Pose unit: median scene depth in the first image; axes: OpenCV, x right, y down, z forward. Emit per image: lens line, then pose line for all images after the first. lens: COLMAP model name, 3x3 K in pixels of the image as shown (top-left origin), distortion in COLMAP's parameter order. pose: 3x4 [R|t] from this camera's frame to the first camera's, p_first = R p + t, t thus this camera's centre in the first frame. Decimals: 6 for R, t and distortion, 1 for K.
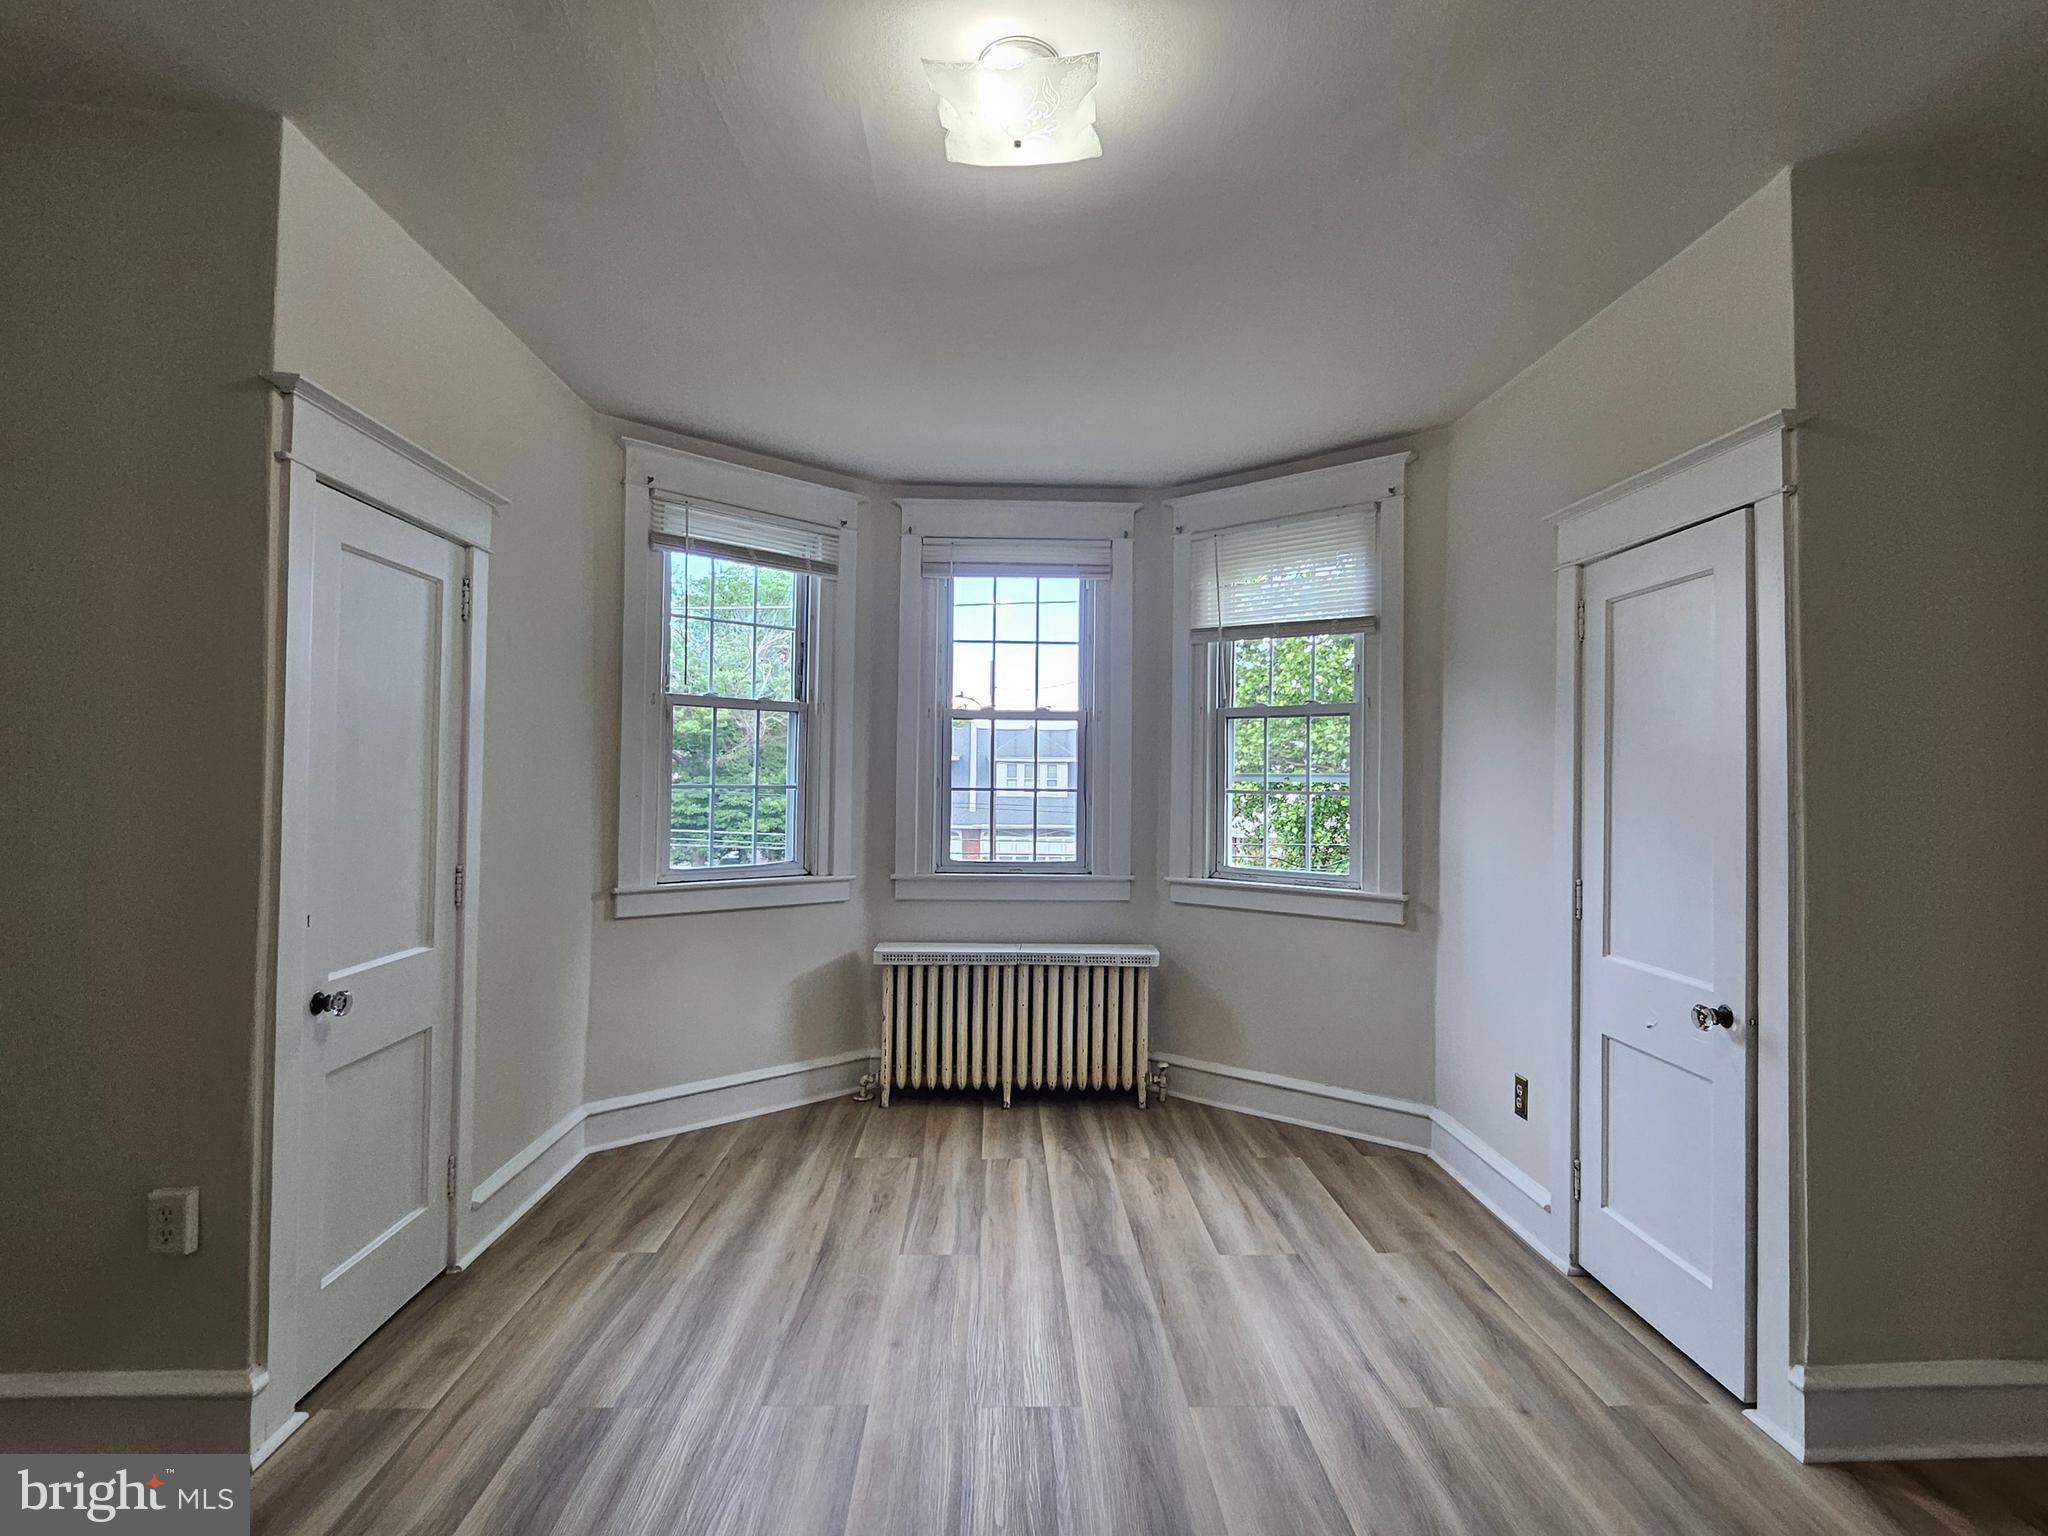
lens RADIAL K [[1061.8, 0, 1008.3], [0, 1061.8, 757.5], [0, 0, 1]] dist [-0.001879, -0.001459]
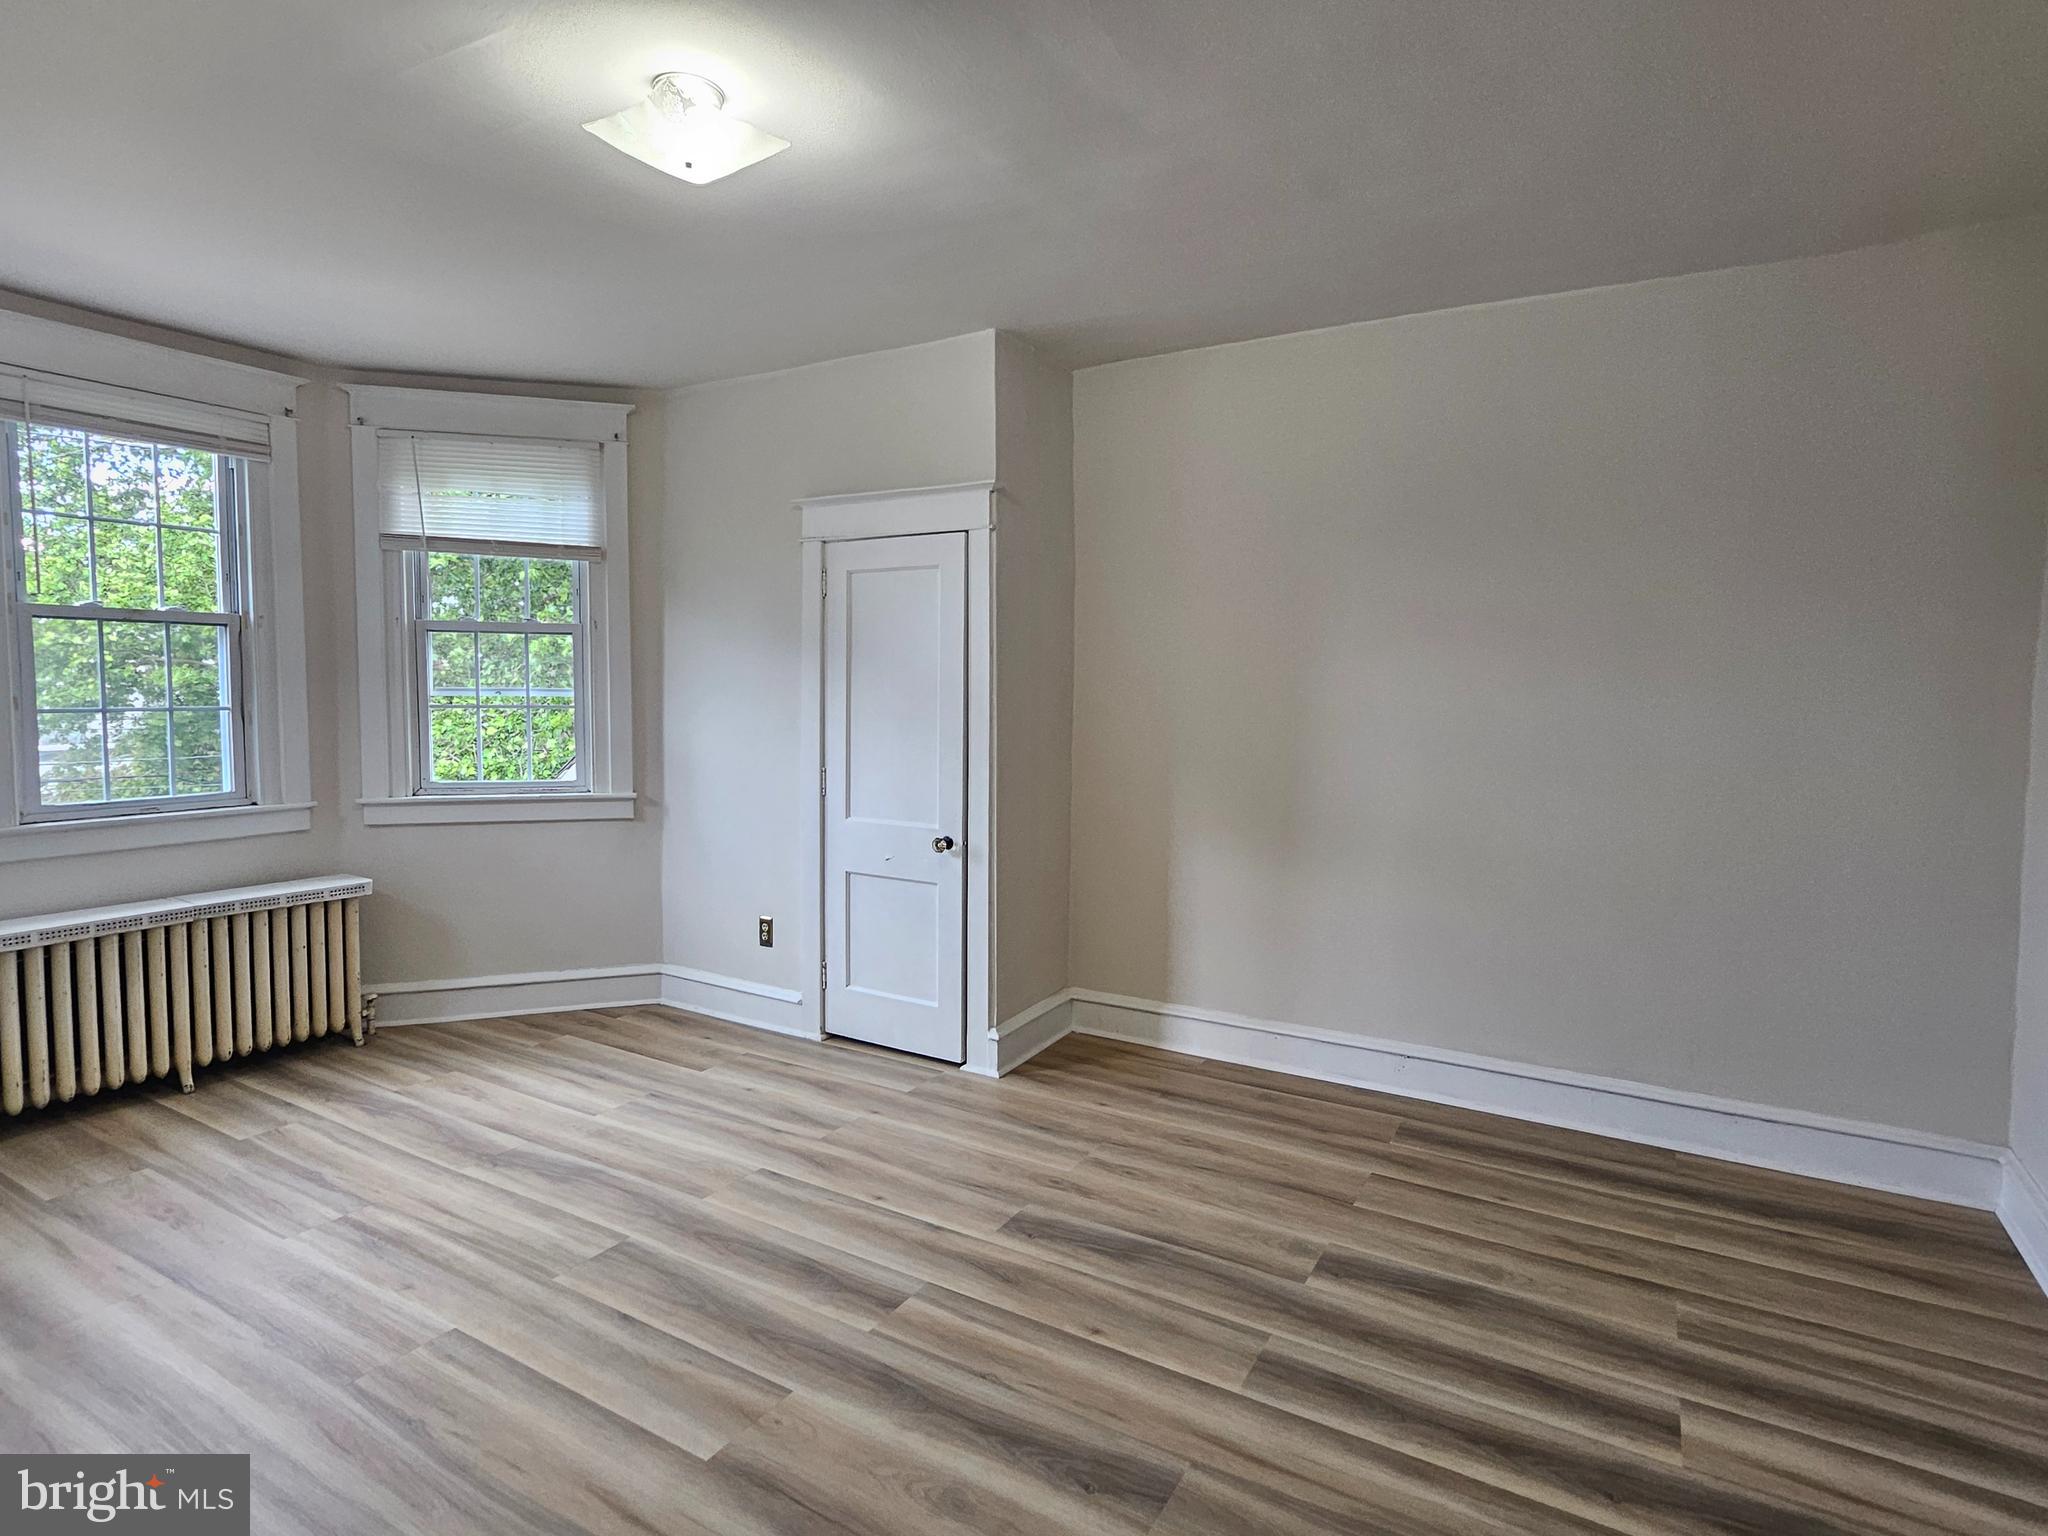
lens RADIAL K [[1064.8, 0, 1026.5], [0, 1064.8, 750.7], [0, 0, 1]] dist [-0.003491, -0.000204]
pose [[0.534169, -0.059313, 0.843294, -0.378240], [-0.018657, 0.996466, 0.081904, -0.020426], [-0.845172, -0.059484, 0.531174, 0.015900]]
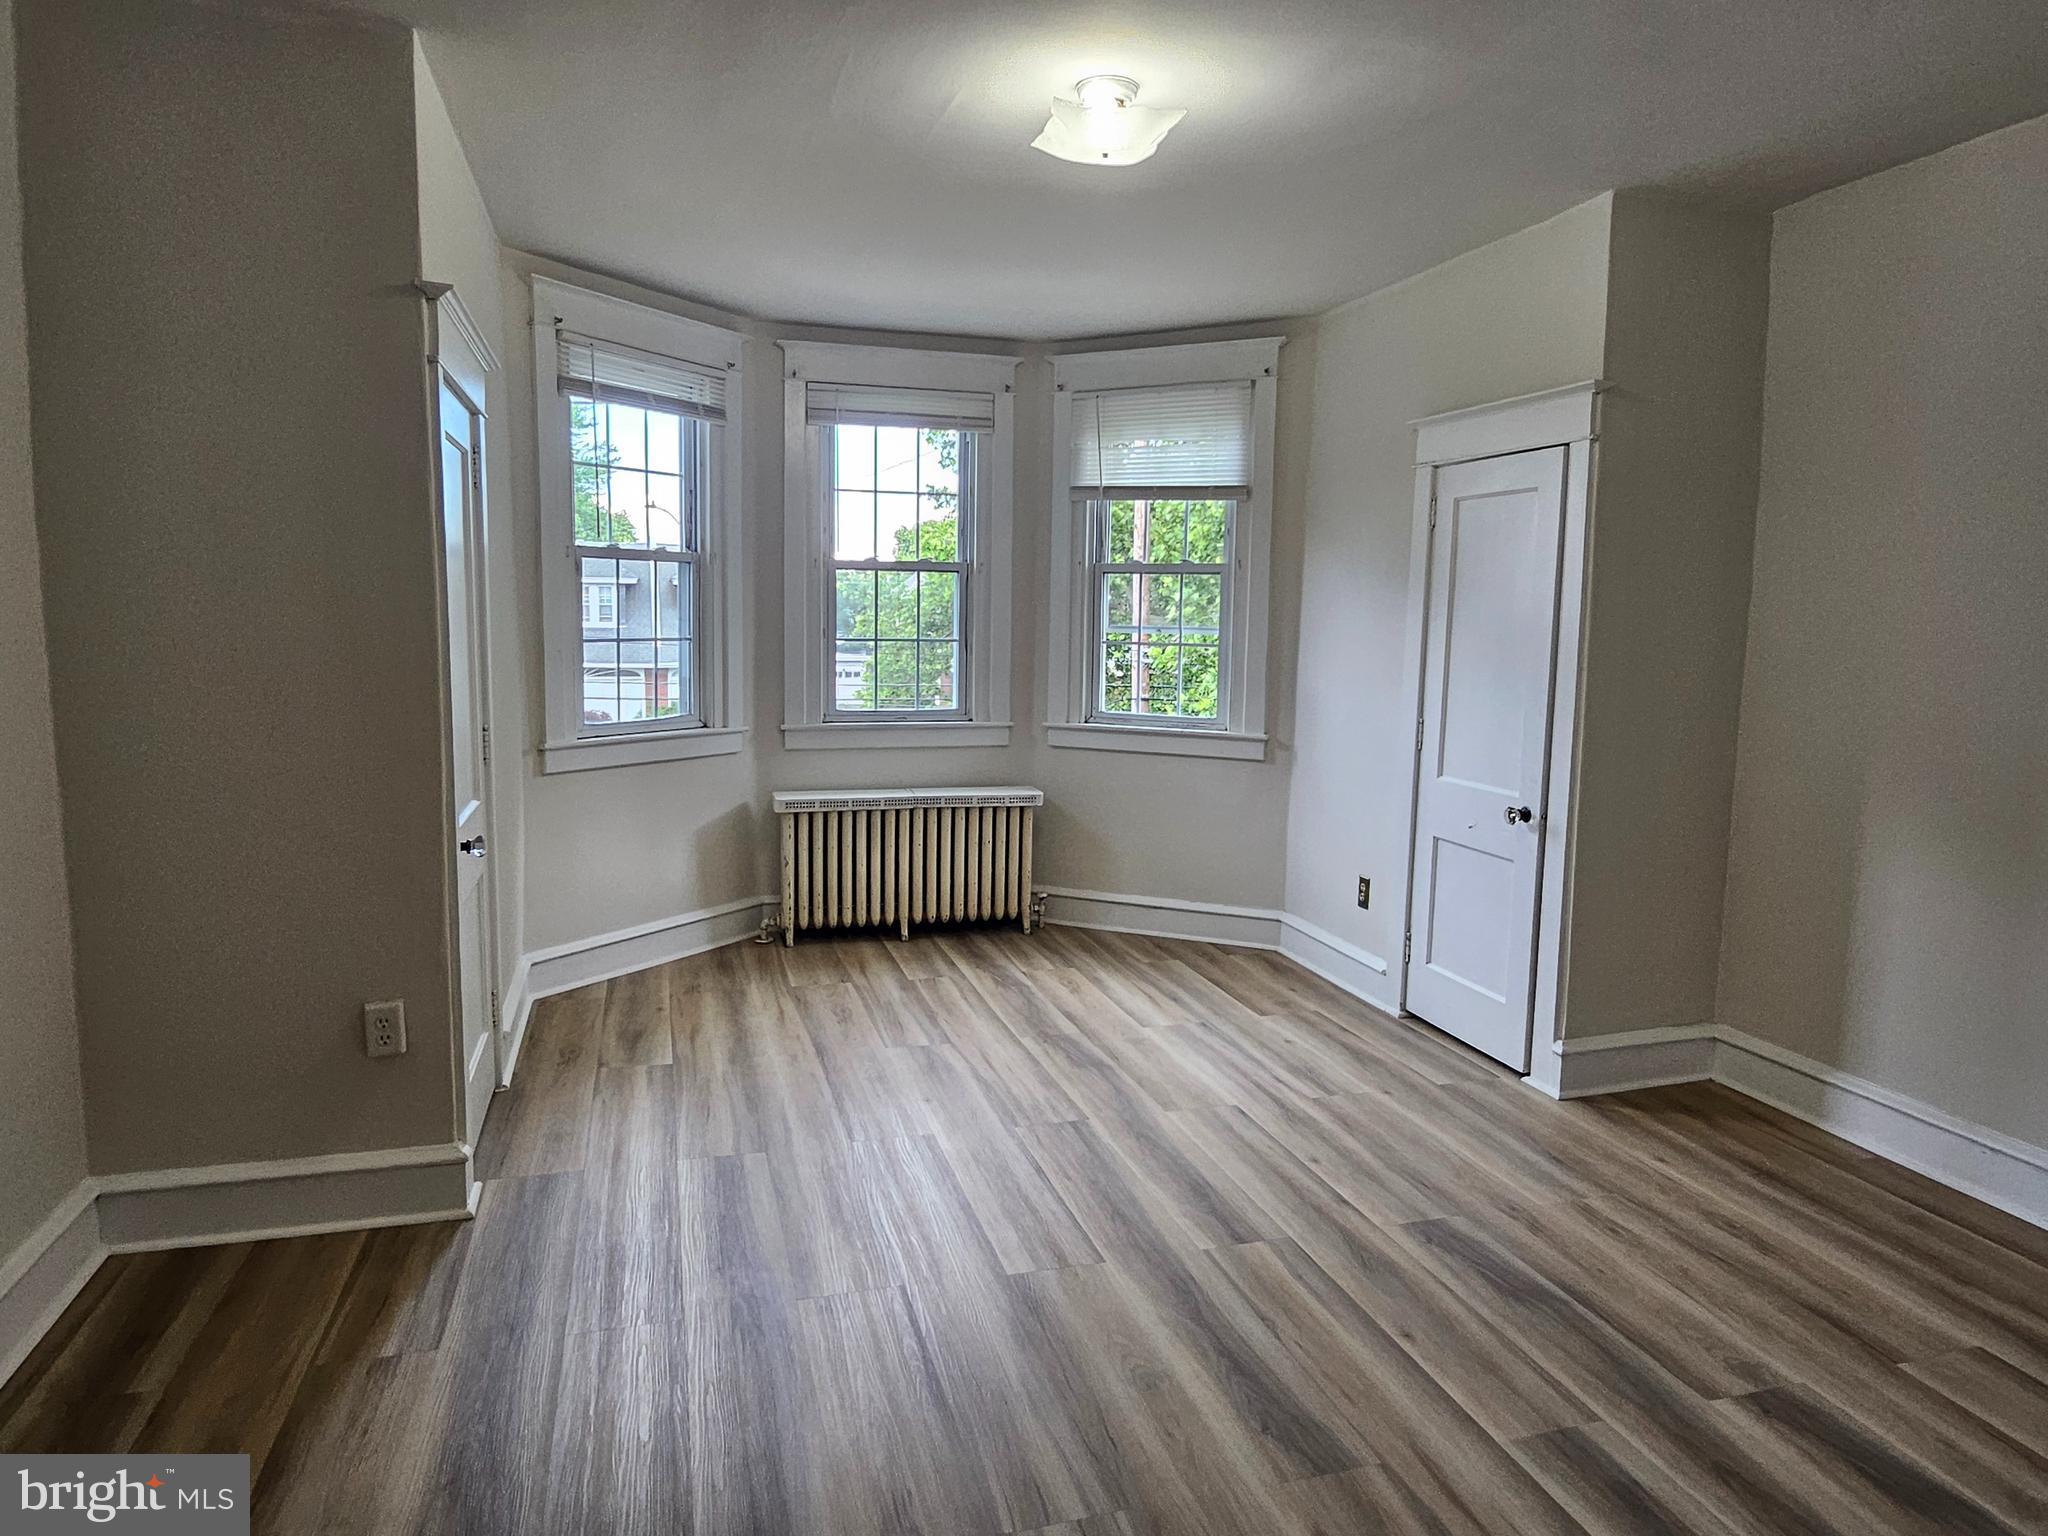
lens RADIAL K [[1260.8, 0, 1017.5], [0, 1260.8, 752.6], [0, 0, 1]] dist [-0.002805, -0.001058]
pose [[0.967646, -0.024348, 0.251134, -0.229769], [-0.009743, 0.990985, 0.133620, -0.031048], [-0.252123, -0.131744, 0.958685, -0.245170]]
